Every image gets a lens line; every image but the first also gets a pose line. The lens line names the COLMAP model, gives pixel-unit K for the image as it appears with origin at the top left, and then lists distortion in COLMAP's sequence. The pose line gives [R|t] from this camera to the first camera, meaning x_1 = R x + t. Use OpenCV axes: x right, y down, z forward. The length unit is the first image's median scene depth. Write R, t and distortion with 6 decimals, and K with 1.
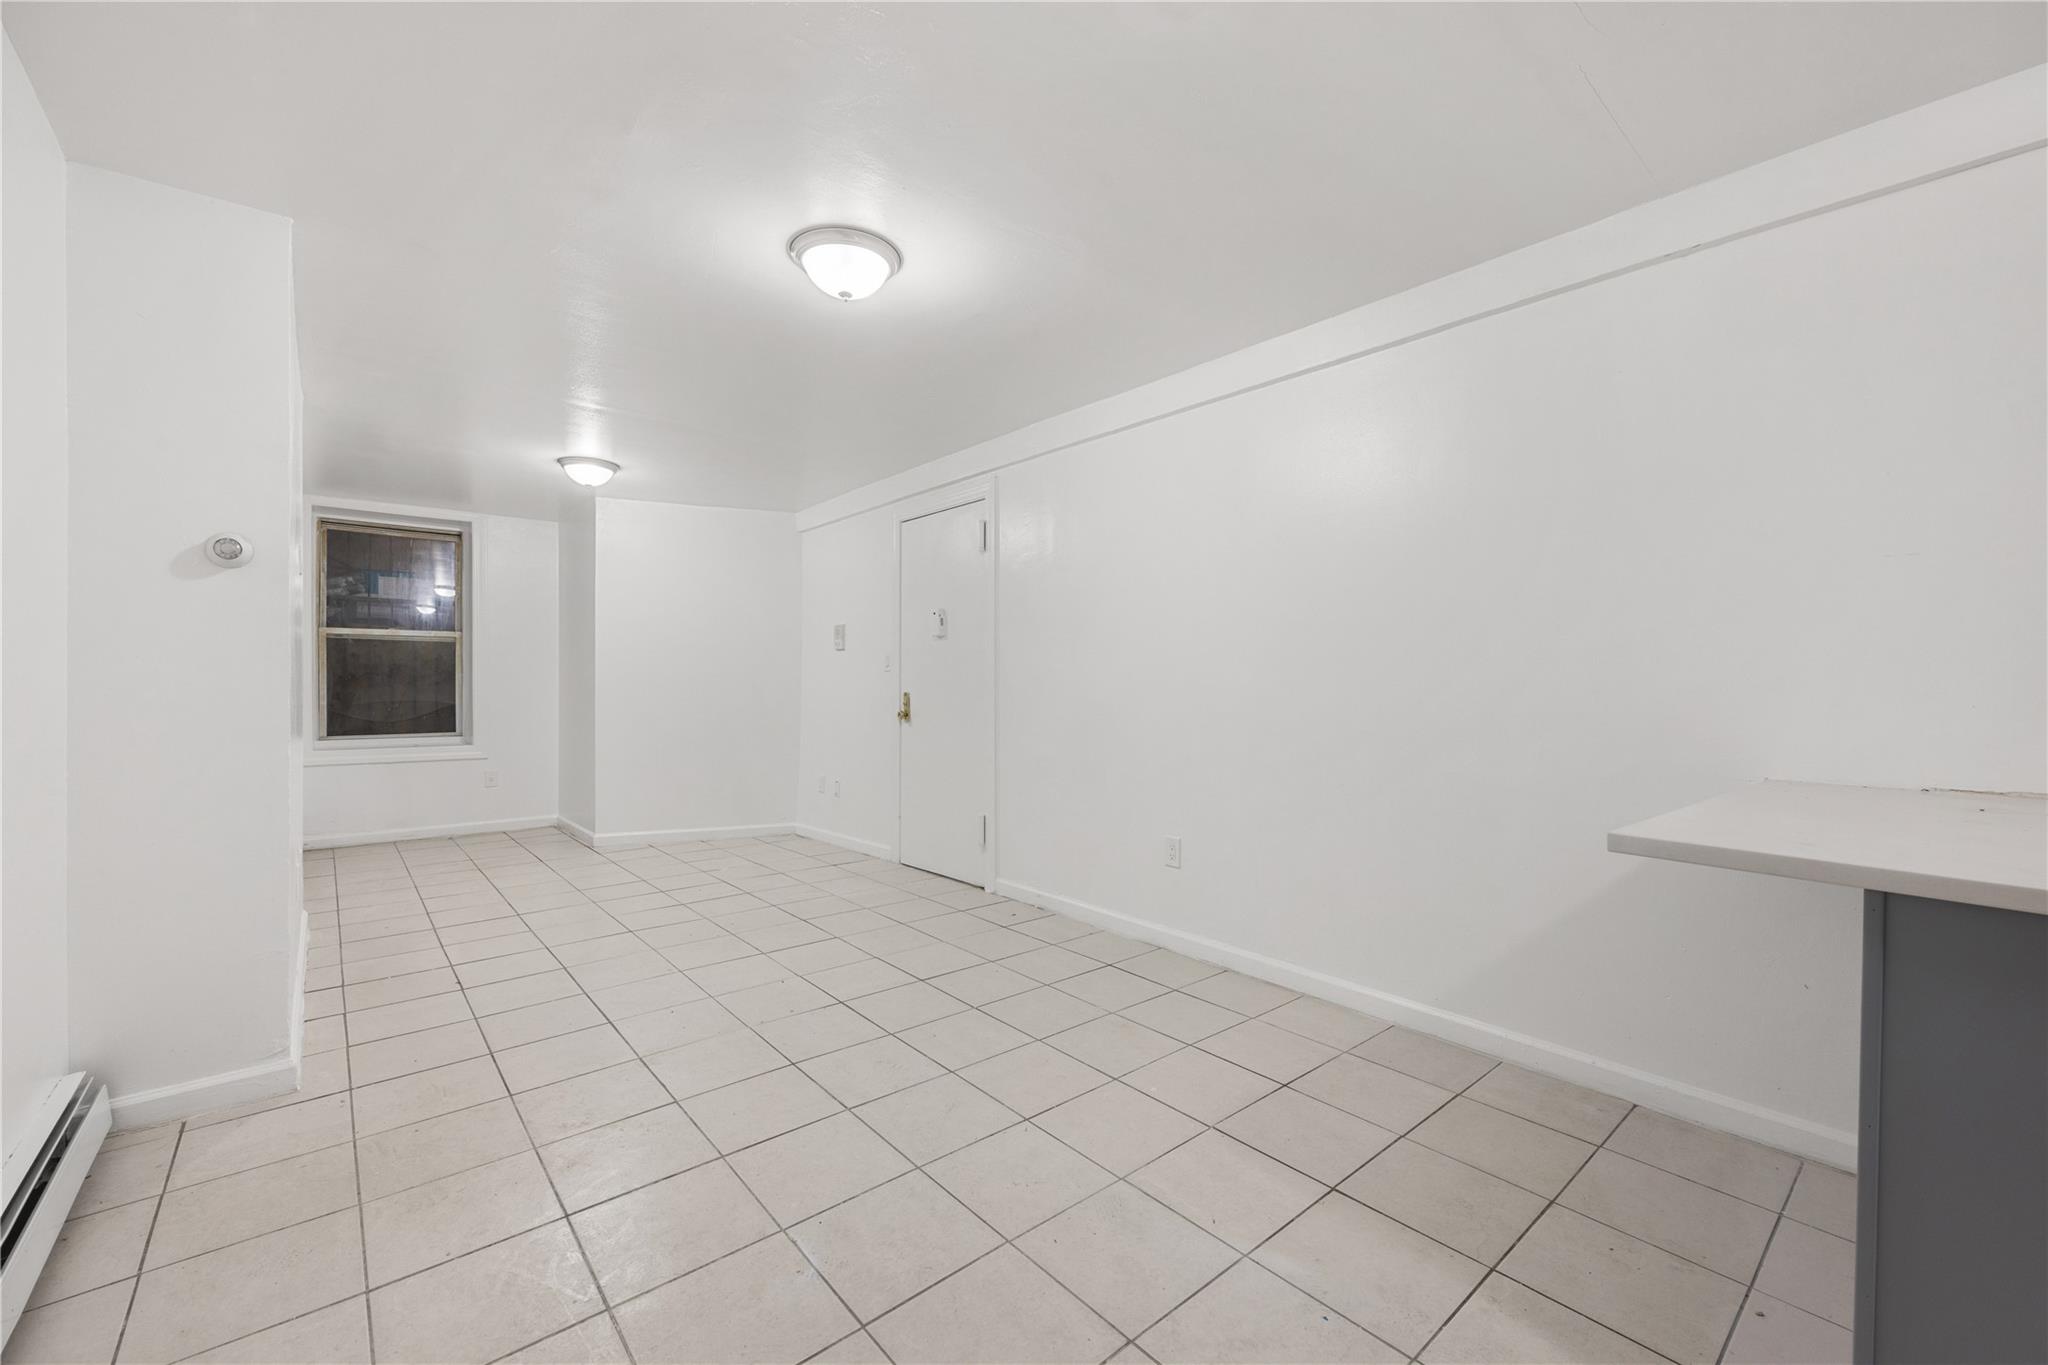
lens RADIAL K [[831.2, 0, 1019.6], [0, 831.2, 683.6], [0, 0, 1]] dist [-0.000940, 0.000028]
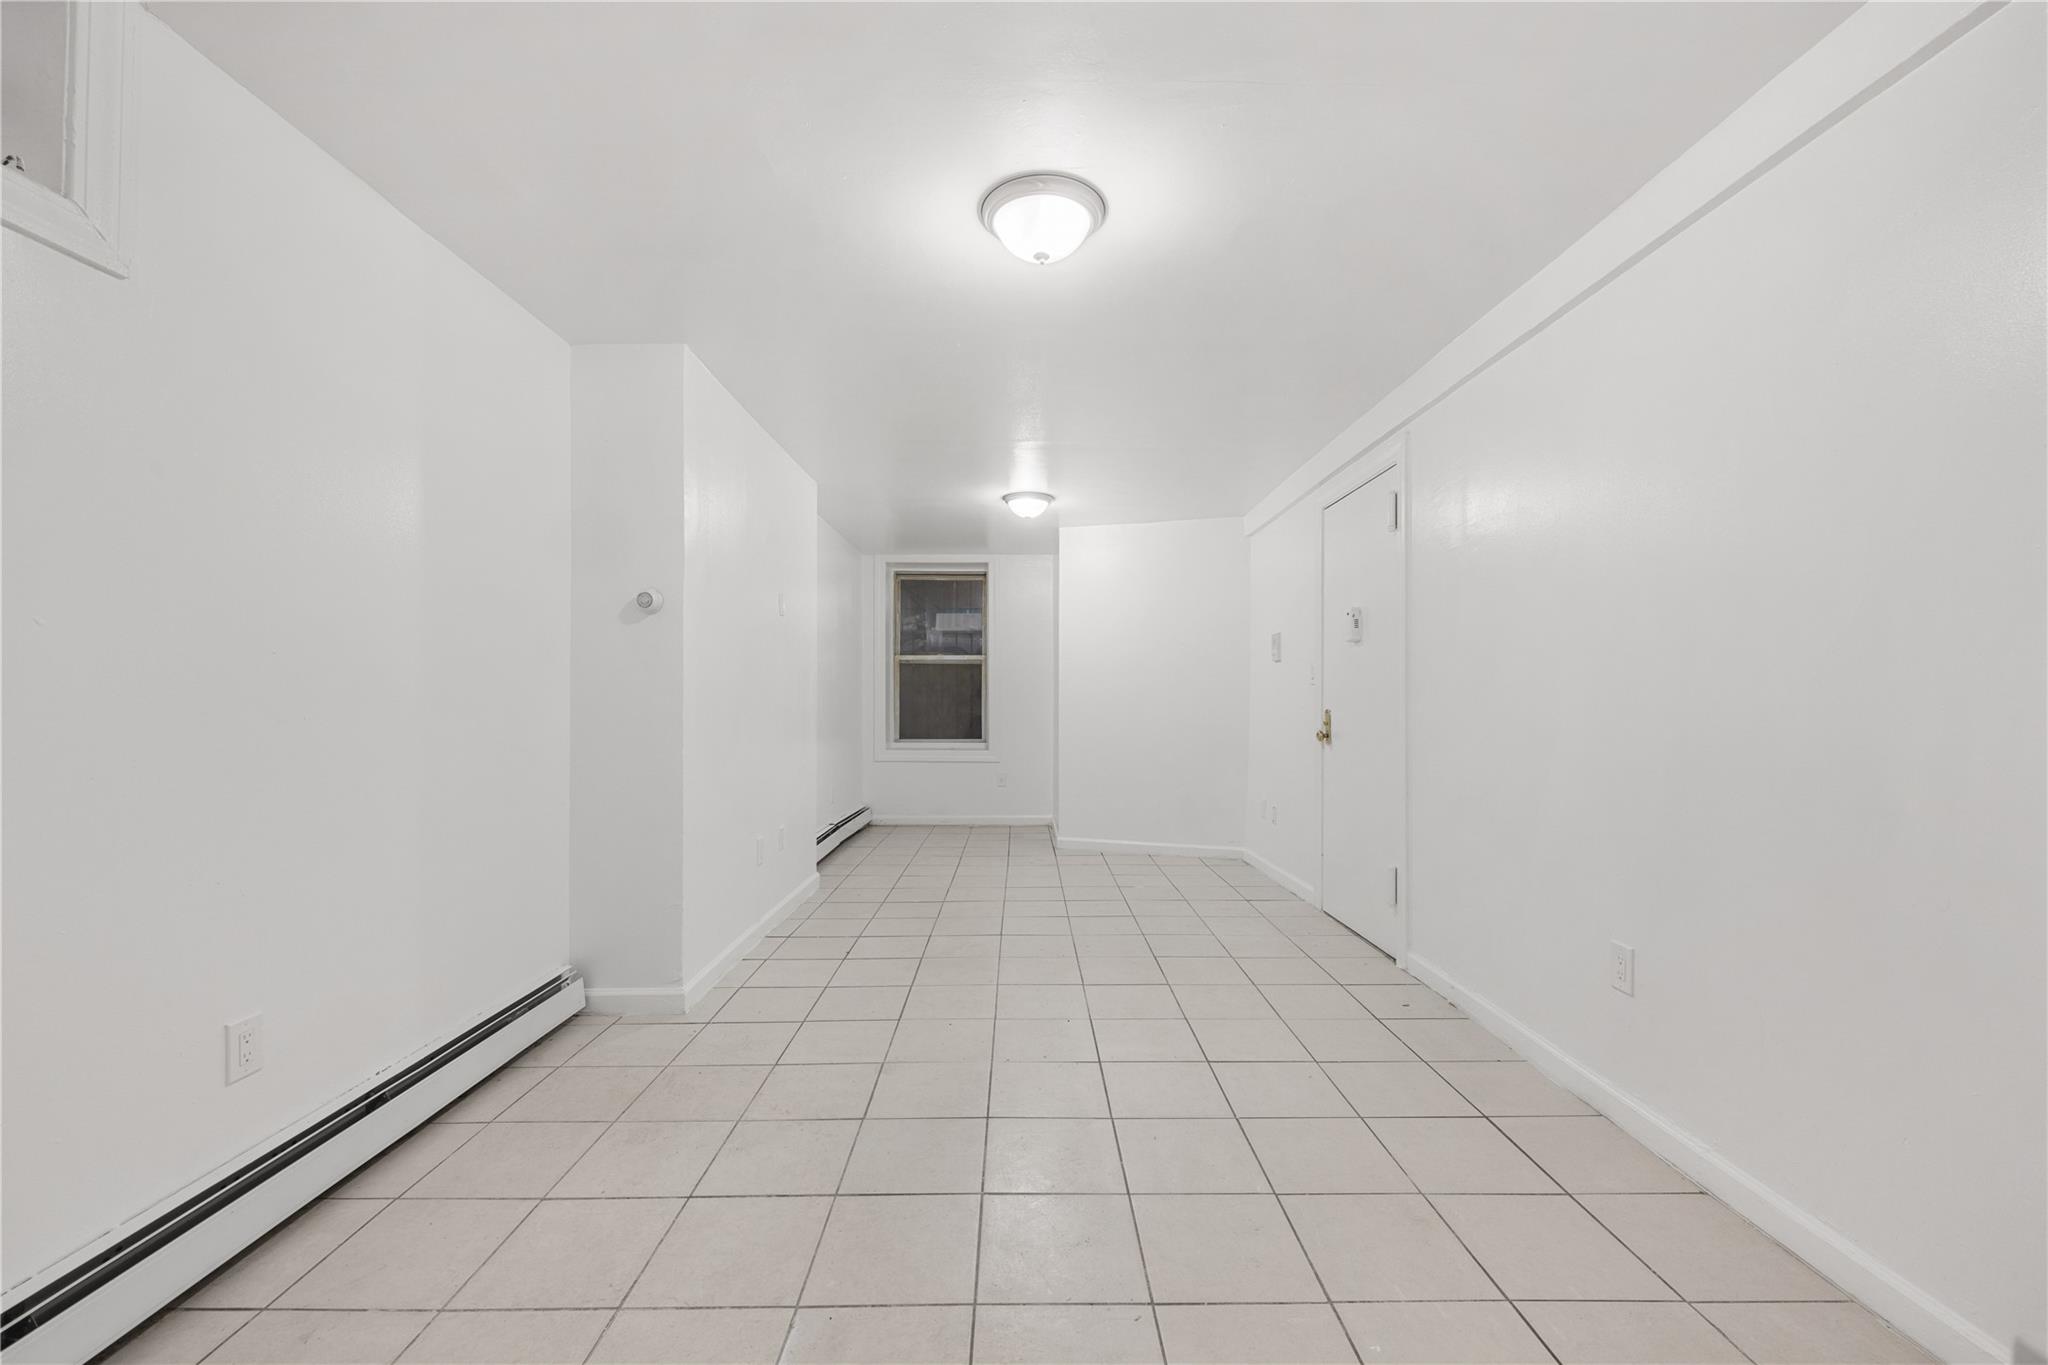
lens RADIAL K [[820.7, 0, 1021.9], [0, 820.7, 693.7], [0, 0, 1]] dist [-0.000048, 0.000050]
pose [[0.767065, -0.003229, -0.641562, 0.161667], [0.000014, 0.999987, -0.005016, -0.001169], [0.641570, 0.003838, 0.767055, 0.160298]]
